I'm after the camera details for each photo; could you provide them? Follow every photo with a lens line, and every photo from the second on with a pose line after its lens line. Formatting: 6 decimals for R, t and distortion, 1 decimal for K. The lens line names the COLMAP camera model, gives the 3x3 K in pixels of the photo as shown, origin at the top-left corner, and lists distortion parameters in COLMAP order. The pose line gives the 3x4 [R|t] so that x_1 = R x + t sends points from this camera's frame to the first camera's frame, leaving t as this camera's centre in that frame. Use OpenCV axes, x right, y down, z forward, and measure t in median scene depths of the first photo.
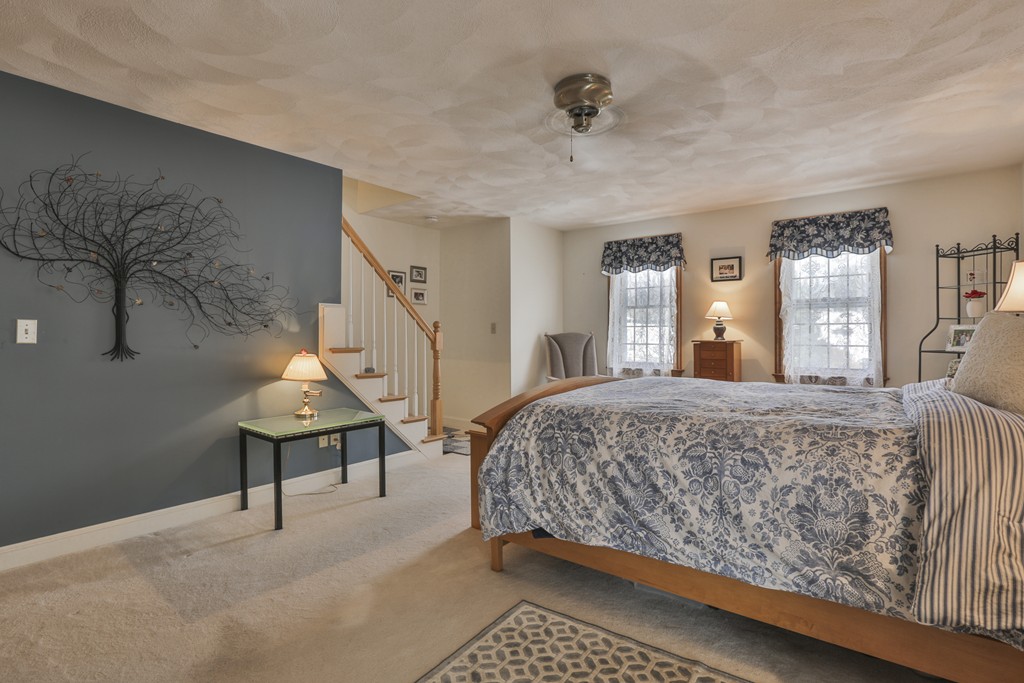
lens RADIAL K [[508.0, 0, 519.5], [0, 508.0, 336.3], [0, 0, 1]] dist [-0.005707, 0.001510]
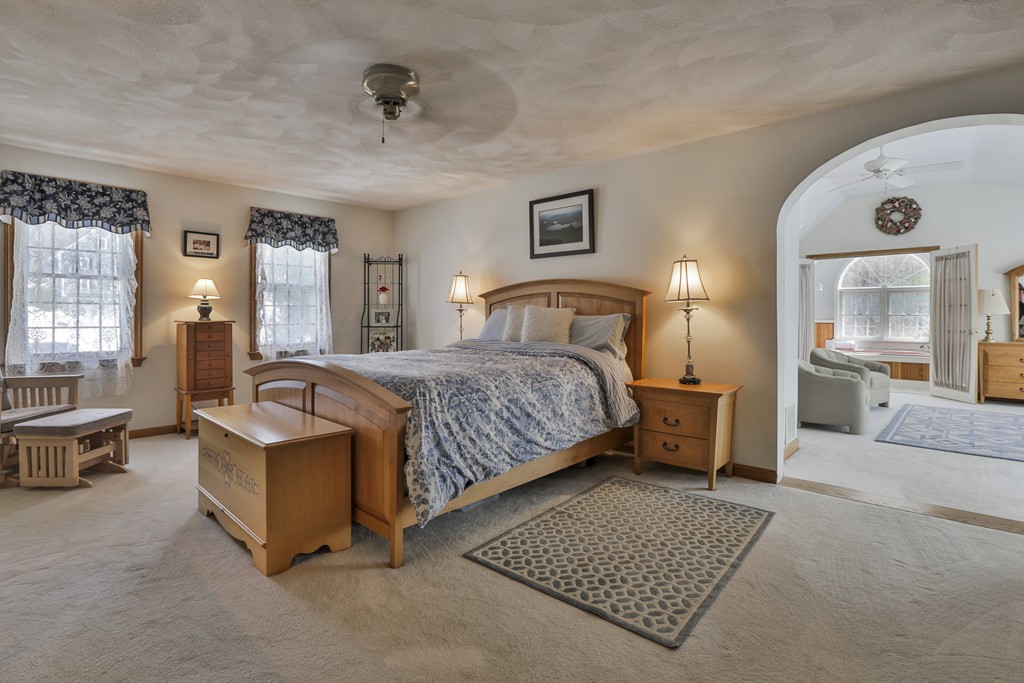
lens RADIAL K [[508.0, 0, 514.6], [0, 508.0, 318.3], [0, 0, 1]] dist [-0.005707, 0.001510]
pose [[0.081930, -0.004968, 0.996626, -0.548072], [0.005089, 0.999977, 0.004567, 0.002151], [-0.996625, 0.004697, 0.081953, 0.405673]]
